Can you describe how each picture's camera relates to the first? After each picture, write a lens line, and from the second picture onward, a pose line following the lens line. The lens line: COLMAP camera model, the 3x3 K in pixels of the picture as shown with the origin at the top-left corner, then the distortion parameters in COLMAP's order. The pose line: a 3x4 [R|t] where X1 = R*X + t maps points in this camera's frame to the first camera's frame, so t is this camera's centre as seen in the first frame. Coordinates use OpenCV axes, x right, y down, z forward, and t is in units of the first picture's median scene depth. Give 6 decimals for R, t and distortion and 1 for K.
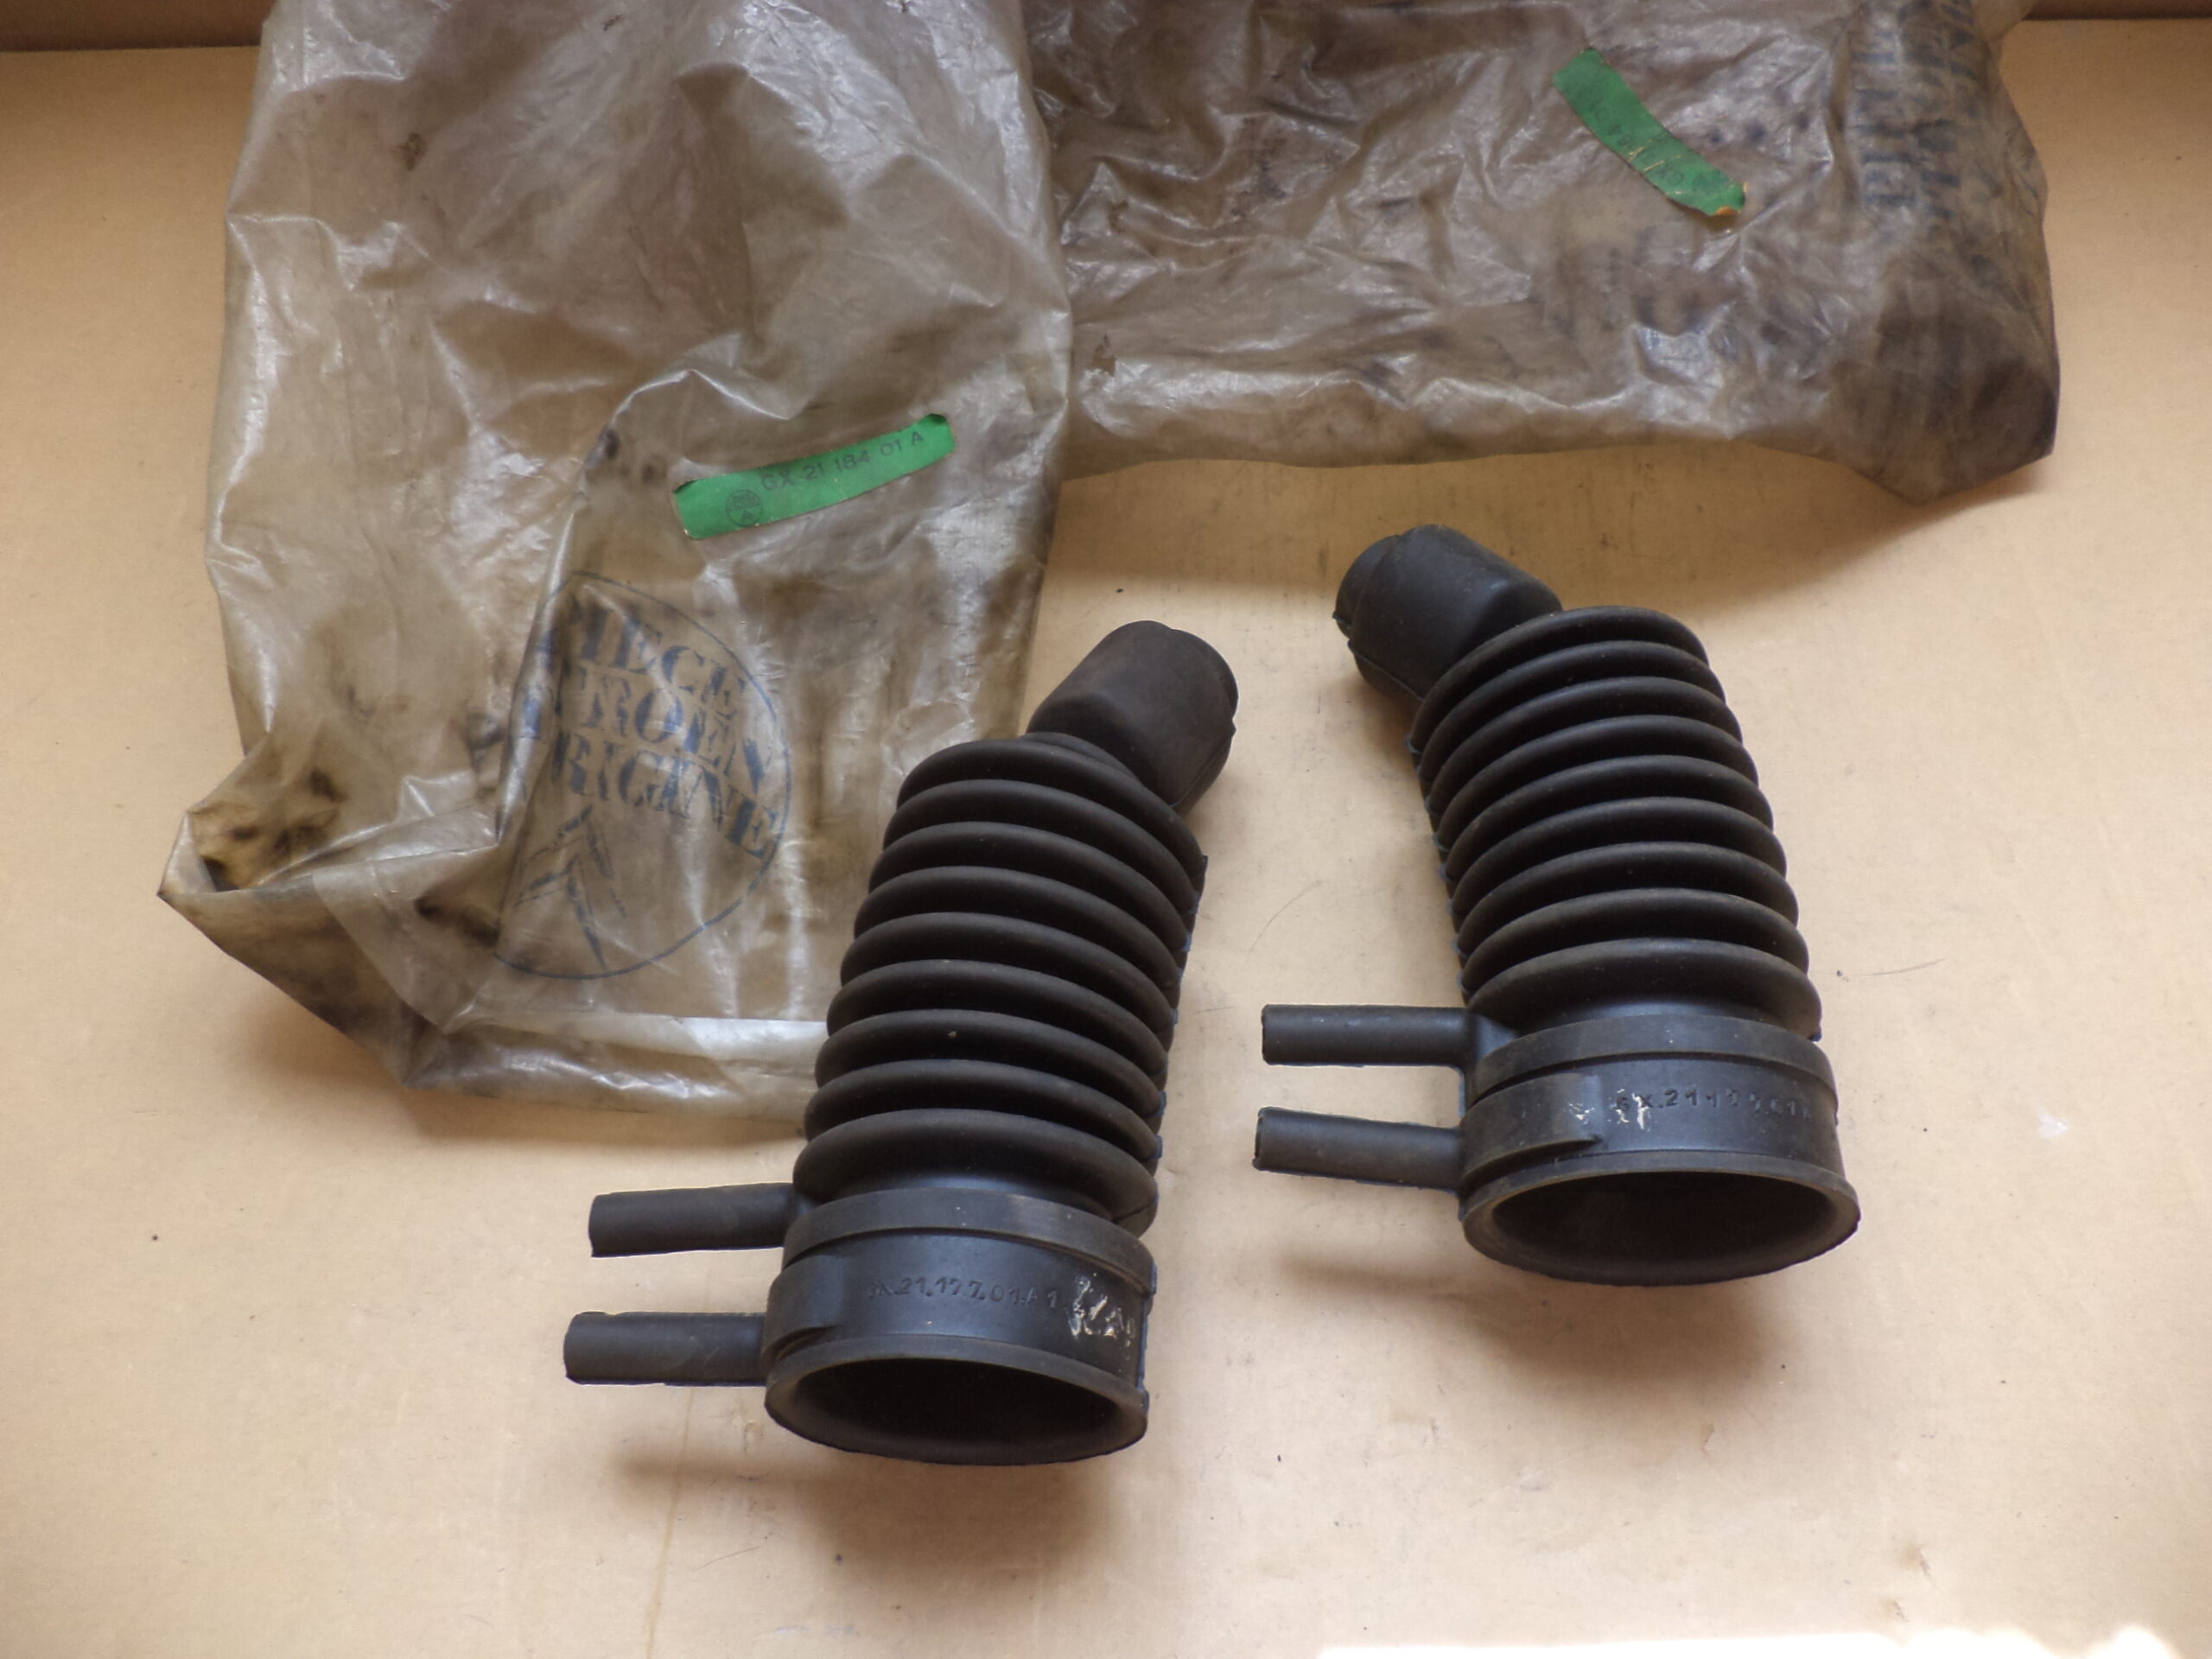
lens RADIAL K [[1839.4, 0, 1106.0], [0, 1839.4, 829.5], [0, 0, 1]] dist [-0.007534, -0.001765]
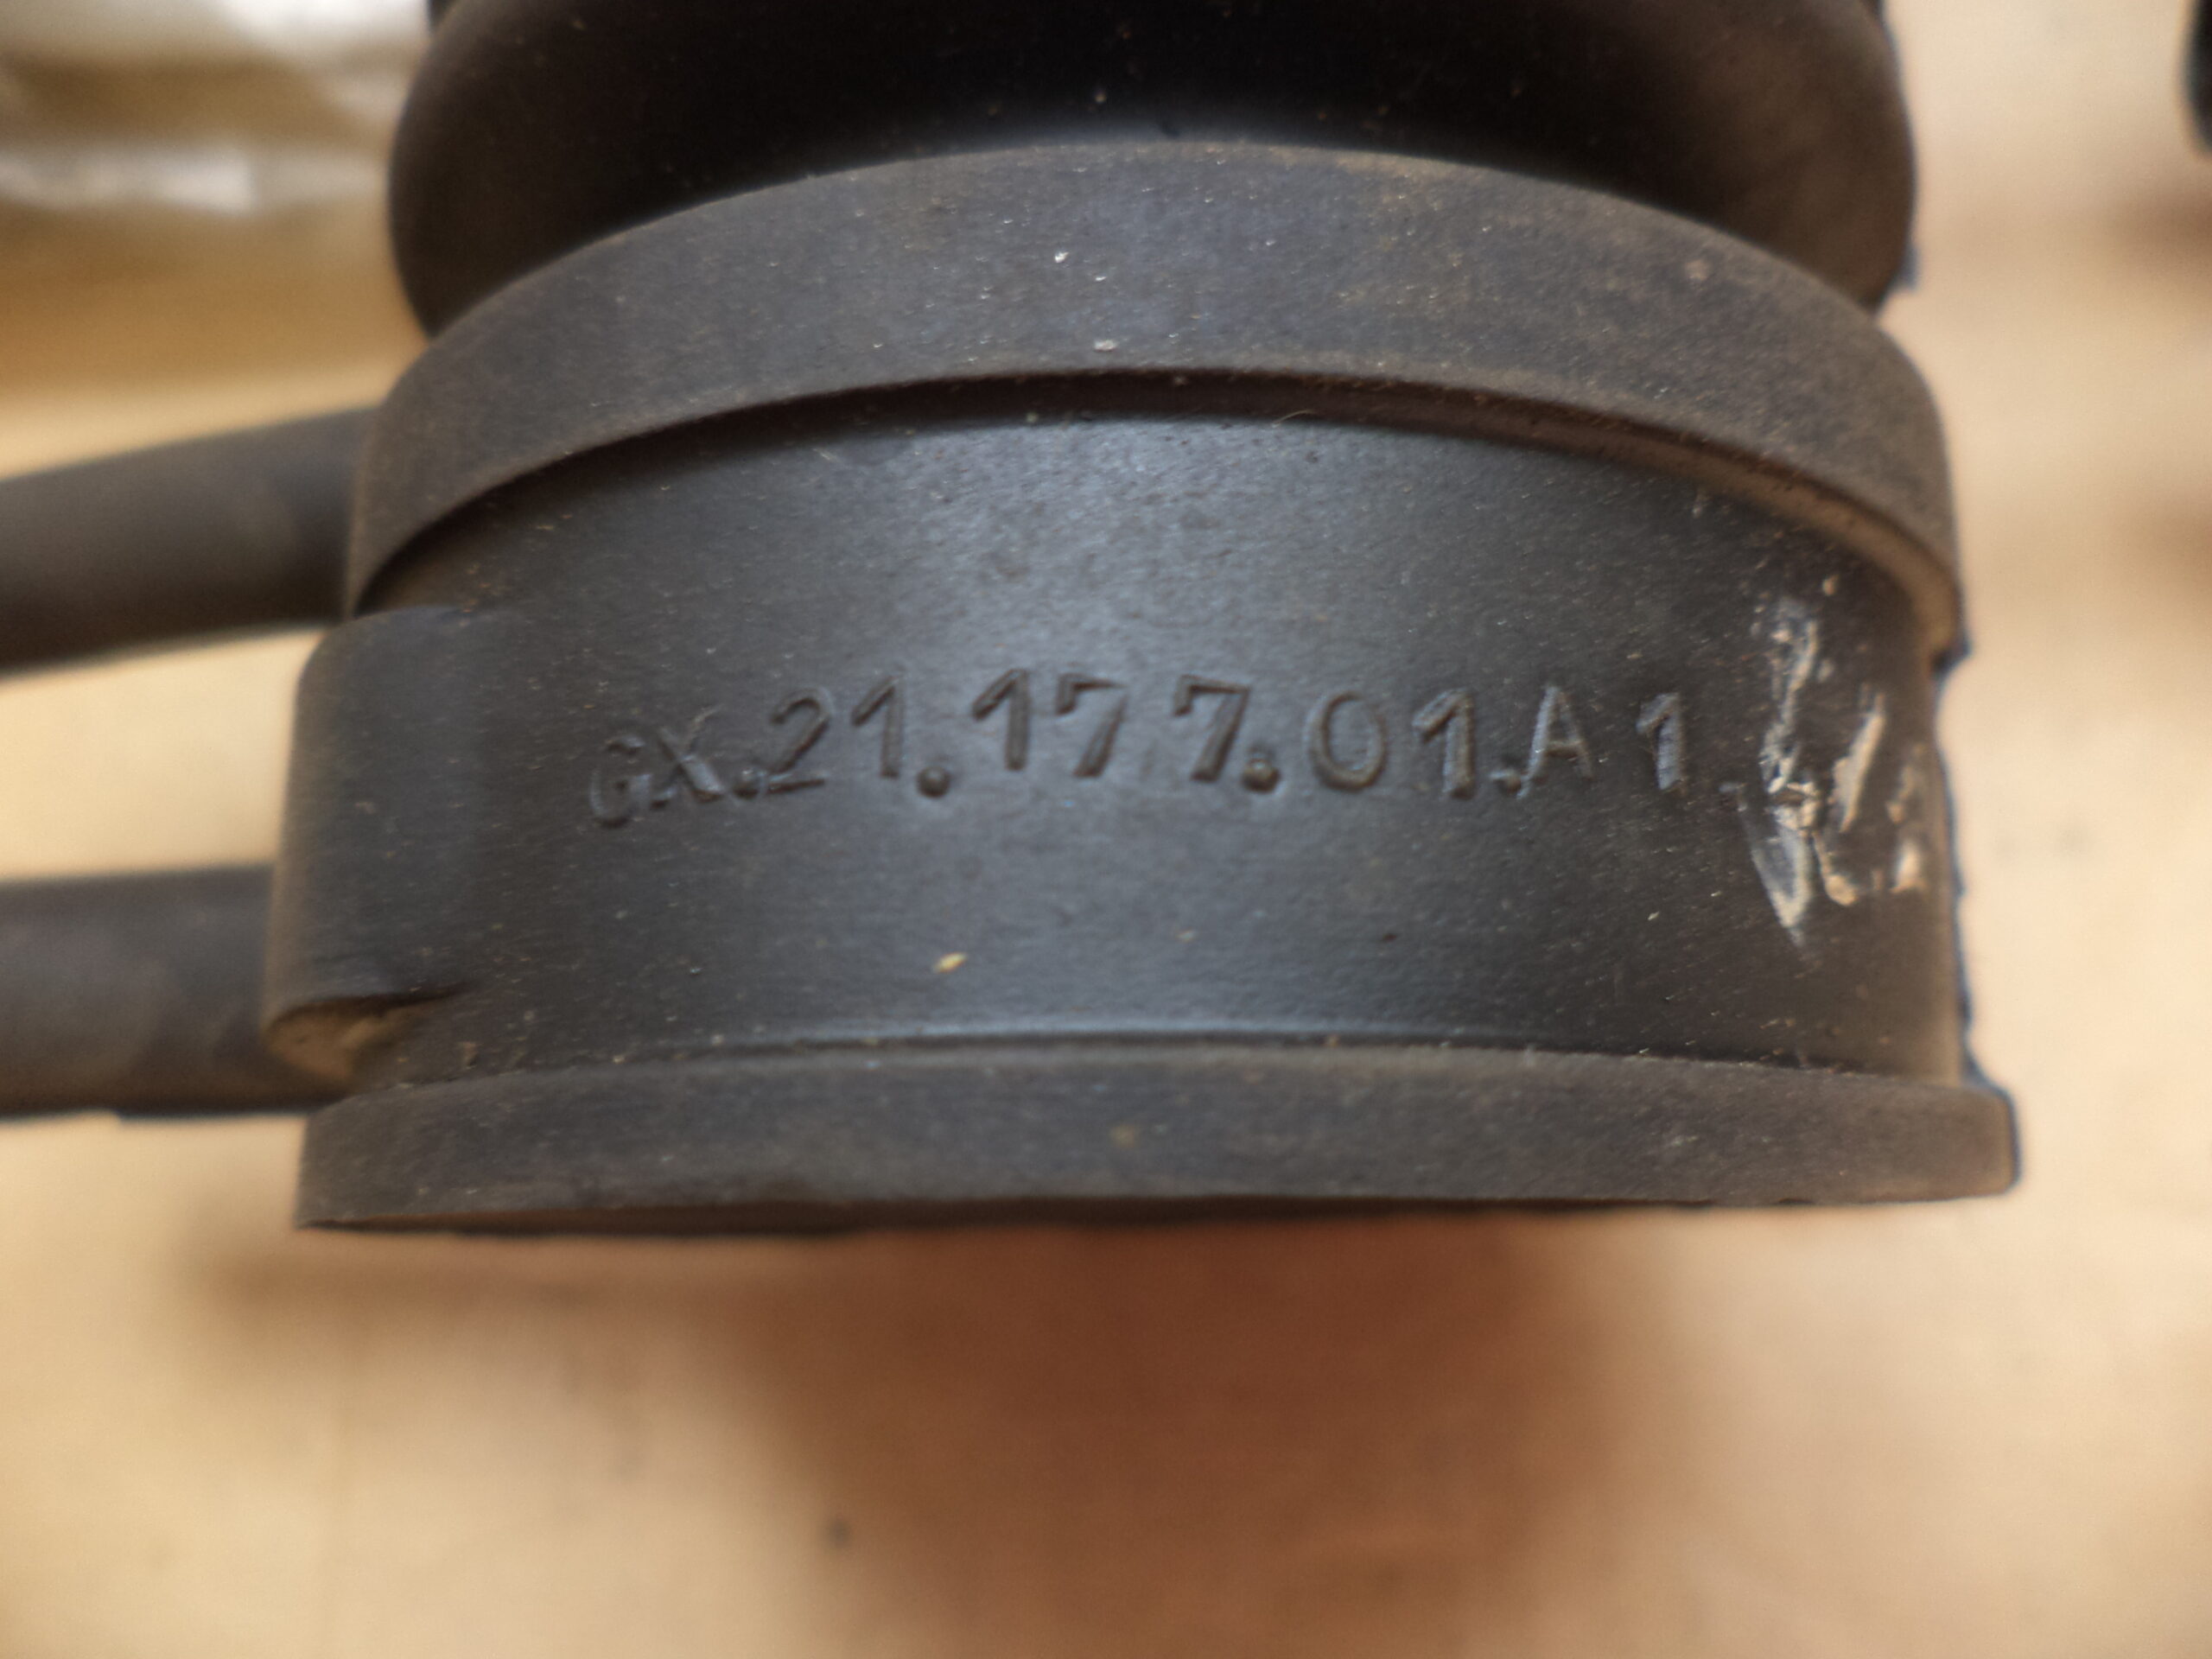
lens RADIAL K [[1839.4, 0, 1106.0], [0, 1839.4, 829.5], [0, 0, 1]] dist [-0.007534, -0.001765]
pose [[0.992402, -0.076165, -0.096634, -0.064738], [0.103896, 0.939465, 0.326512, 0.201488], [0.065916, -0.334071, 0.940240, 0.831560]]
